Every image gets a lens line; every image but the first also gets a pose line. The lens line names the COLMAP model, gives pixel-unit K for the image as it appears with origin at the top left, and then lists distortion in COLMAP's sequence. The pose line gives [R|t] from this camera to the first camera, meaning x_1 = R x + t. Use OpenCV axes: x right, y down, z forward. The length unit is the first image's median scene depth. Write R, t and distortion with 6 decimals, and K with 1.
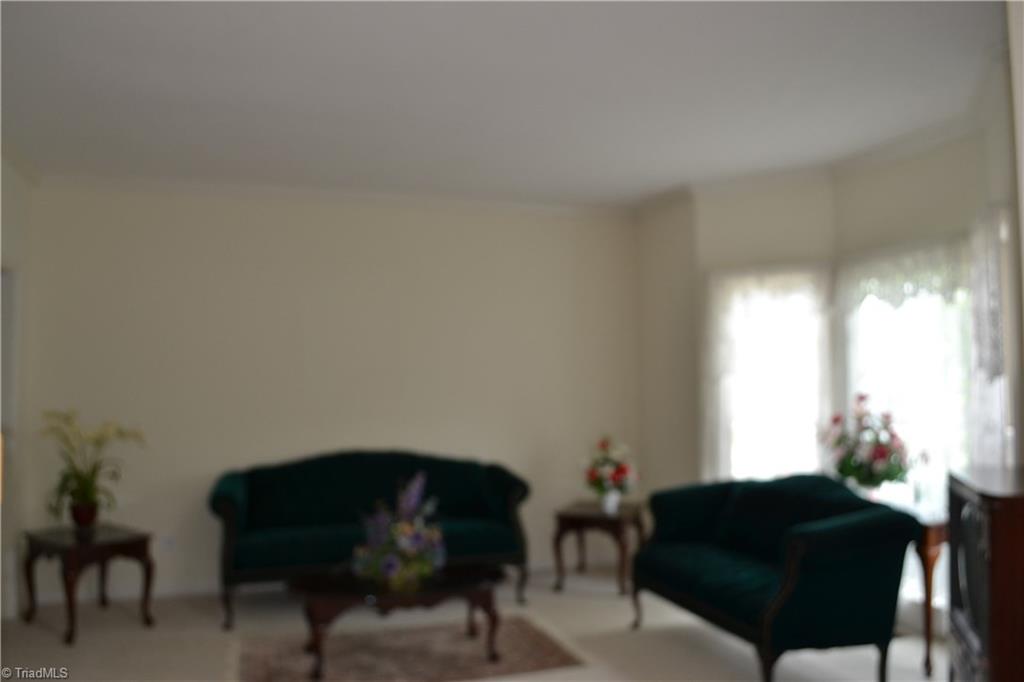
lens RADIAL K [[818.5, 0, 511.7], [0, 818.5, 336.4], [0, 0, 1]] dist [-0.096015, 0.033473]
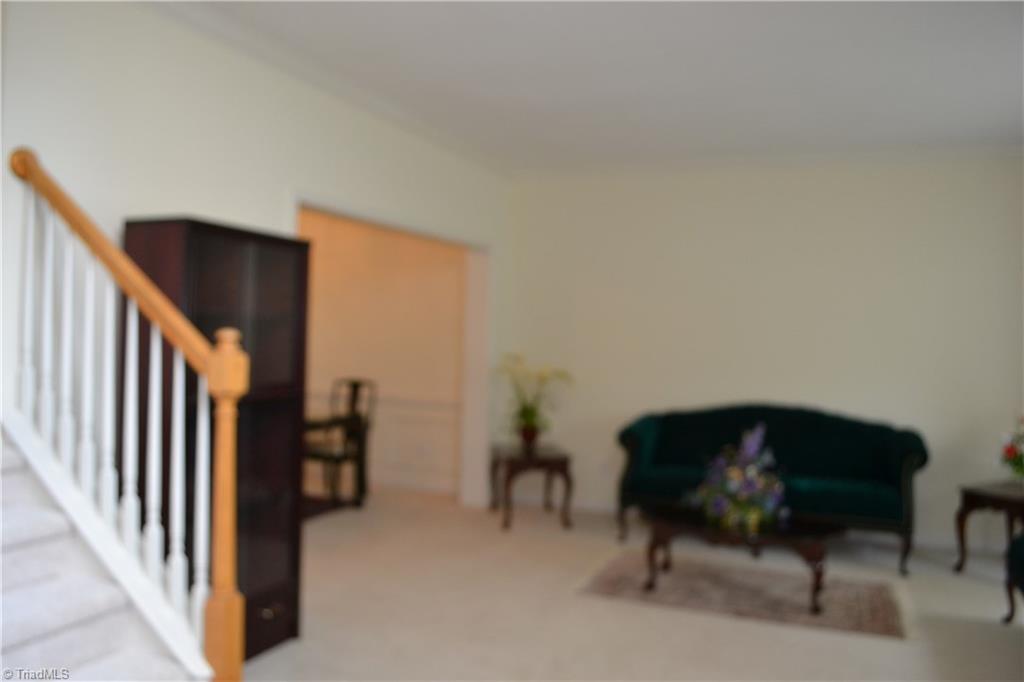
lens RADIAL K [[818.5, 0, 514.9], [0, 818.5, 338.1], [0, 0, 1]] dist [-0.096015, 0.033473]
pose [[0.747445, 0.029507, -0.663668, 0.319341], [0.006917, 0.998613, 0.052188, -0.002911], [0.664288, -0.043598, 0.746205, 0.001169]]
